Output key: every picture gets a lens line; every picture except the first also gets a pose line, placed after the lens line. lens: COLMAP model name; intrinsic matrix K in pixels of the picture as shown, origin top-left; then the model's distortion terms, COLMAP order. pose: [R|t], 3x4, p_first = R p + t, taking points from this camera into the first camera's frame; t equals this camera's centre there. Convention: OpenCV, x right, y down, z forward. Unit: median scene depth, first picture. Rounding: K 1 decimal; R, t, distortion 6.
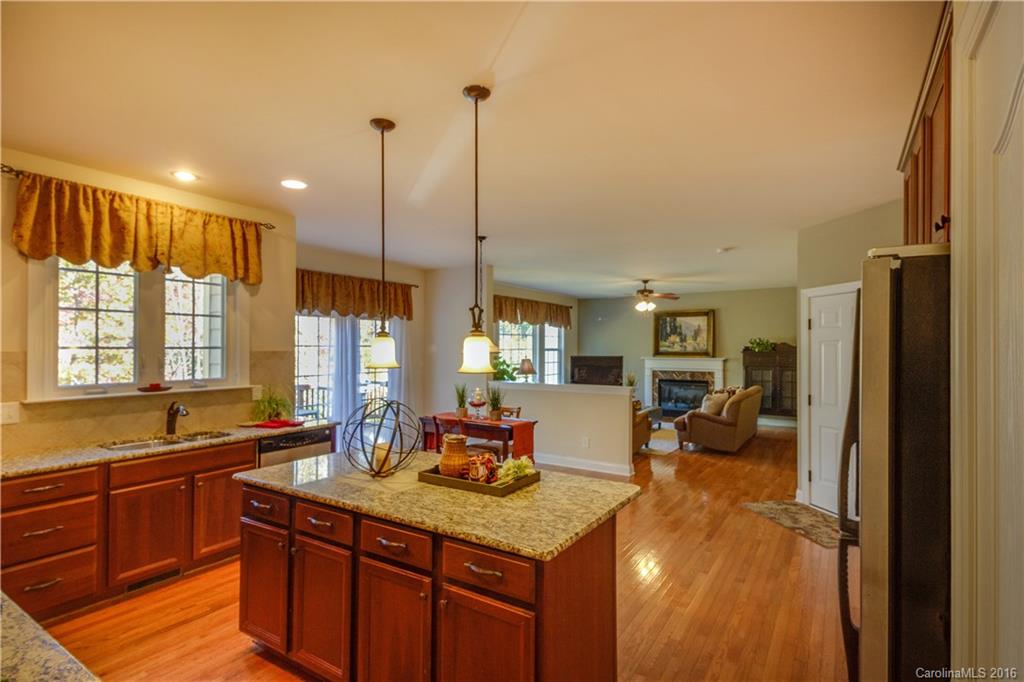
lens RADIAL K [[517.9, 0, 514.1], [0, 517.9, 344.9], [0, 0, 1]] dist [-0.002357, -0.000106]
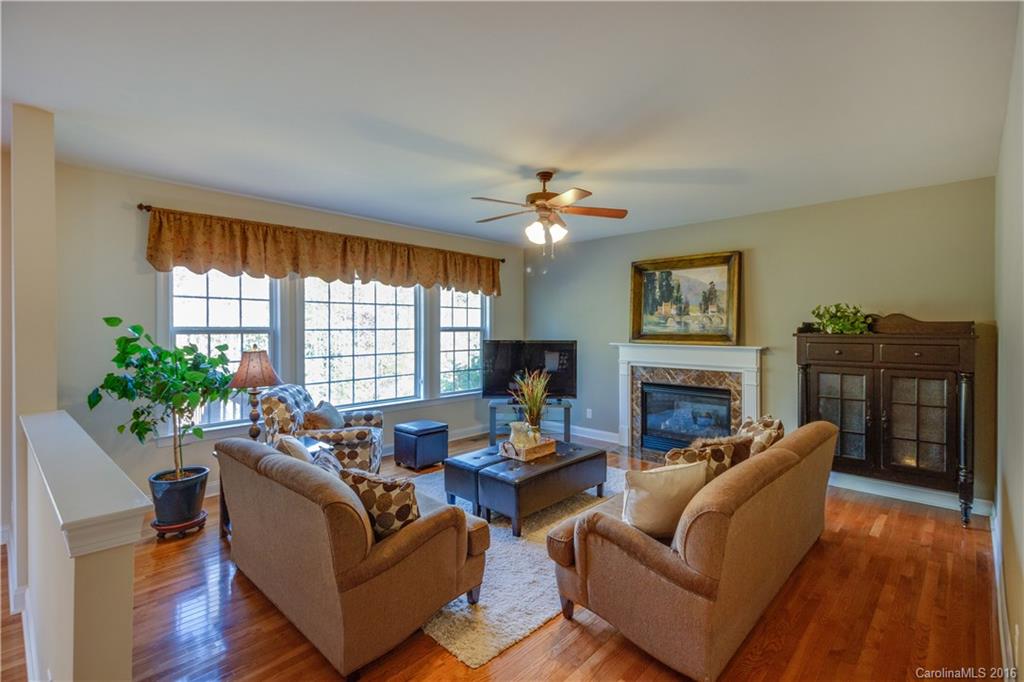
lens RADIAL K [[483.0, 0, 508.9], [0, 483.0, 332.8], [0, 0, 1]] dist [0.001088, -0.000029]
pose [[0.983069, -0.001662, -0.183227, 0.243292], [0.004998, 0.999830, 0.017748, 0.002863], [0.183166, -0.018364, 0.982910, 0.478973]]
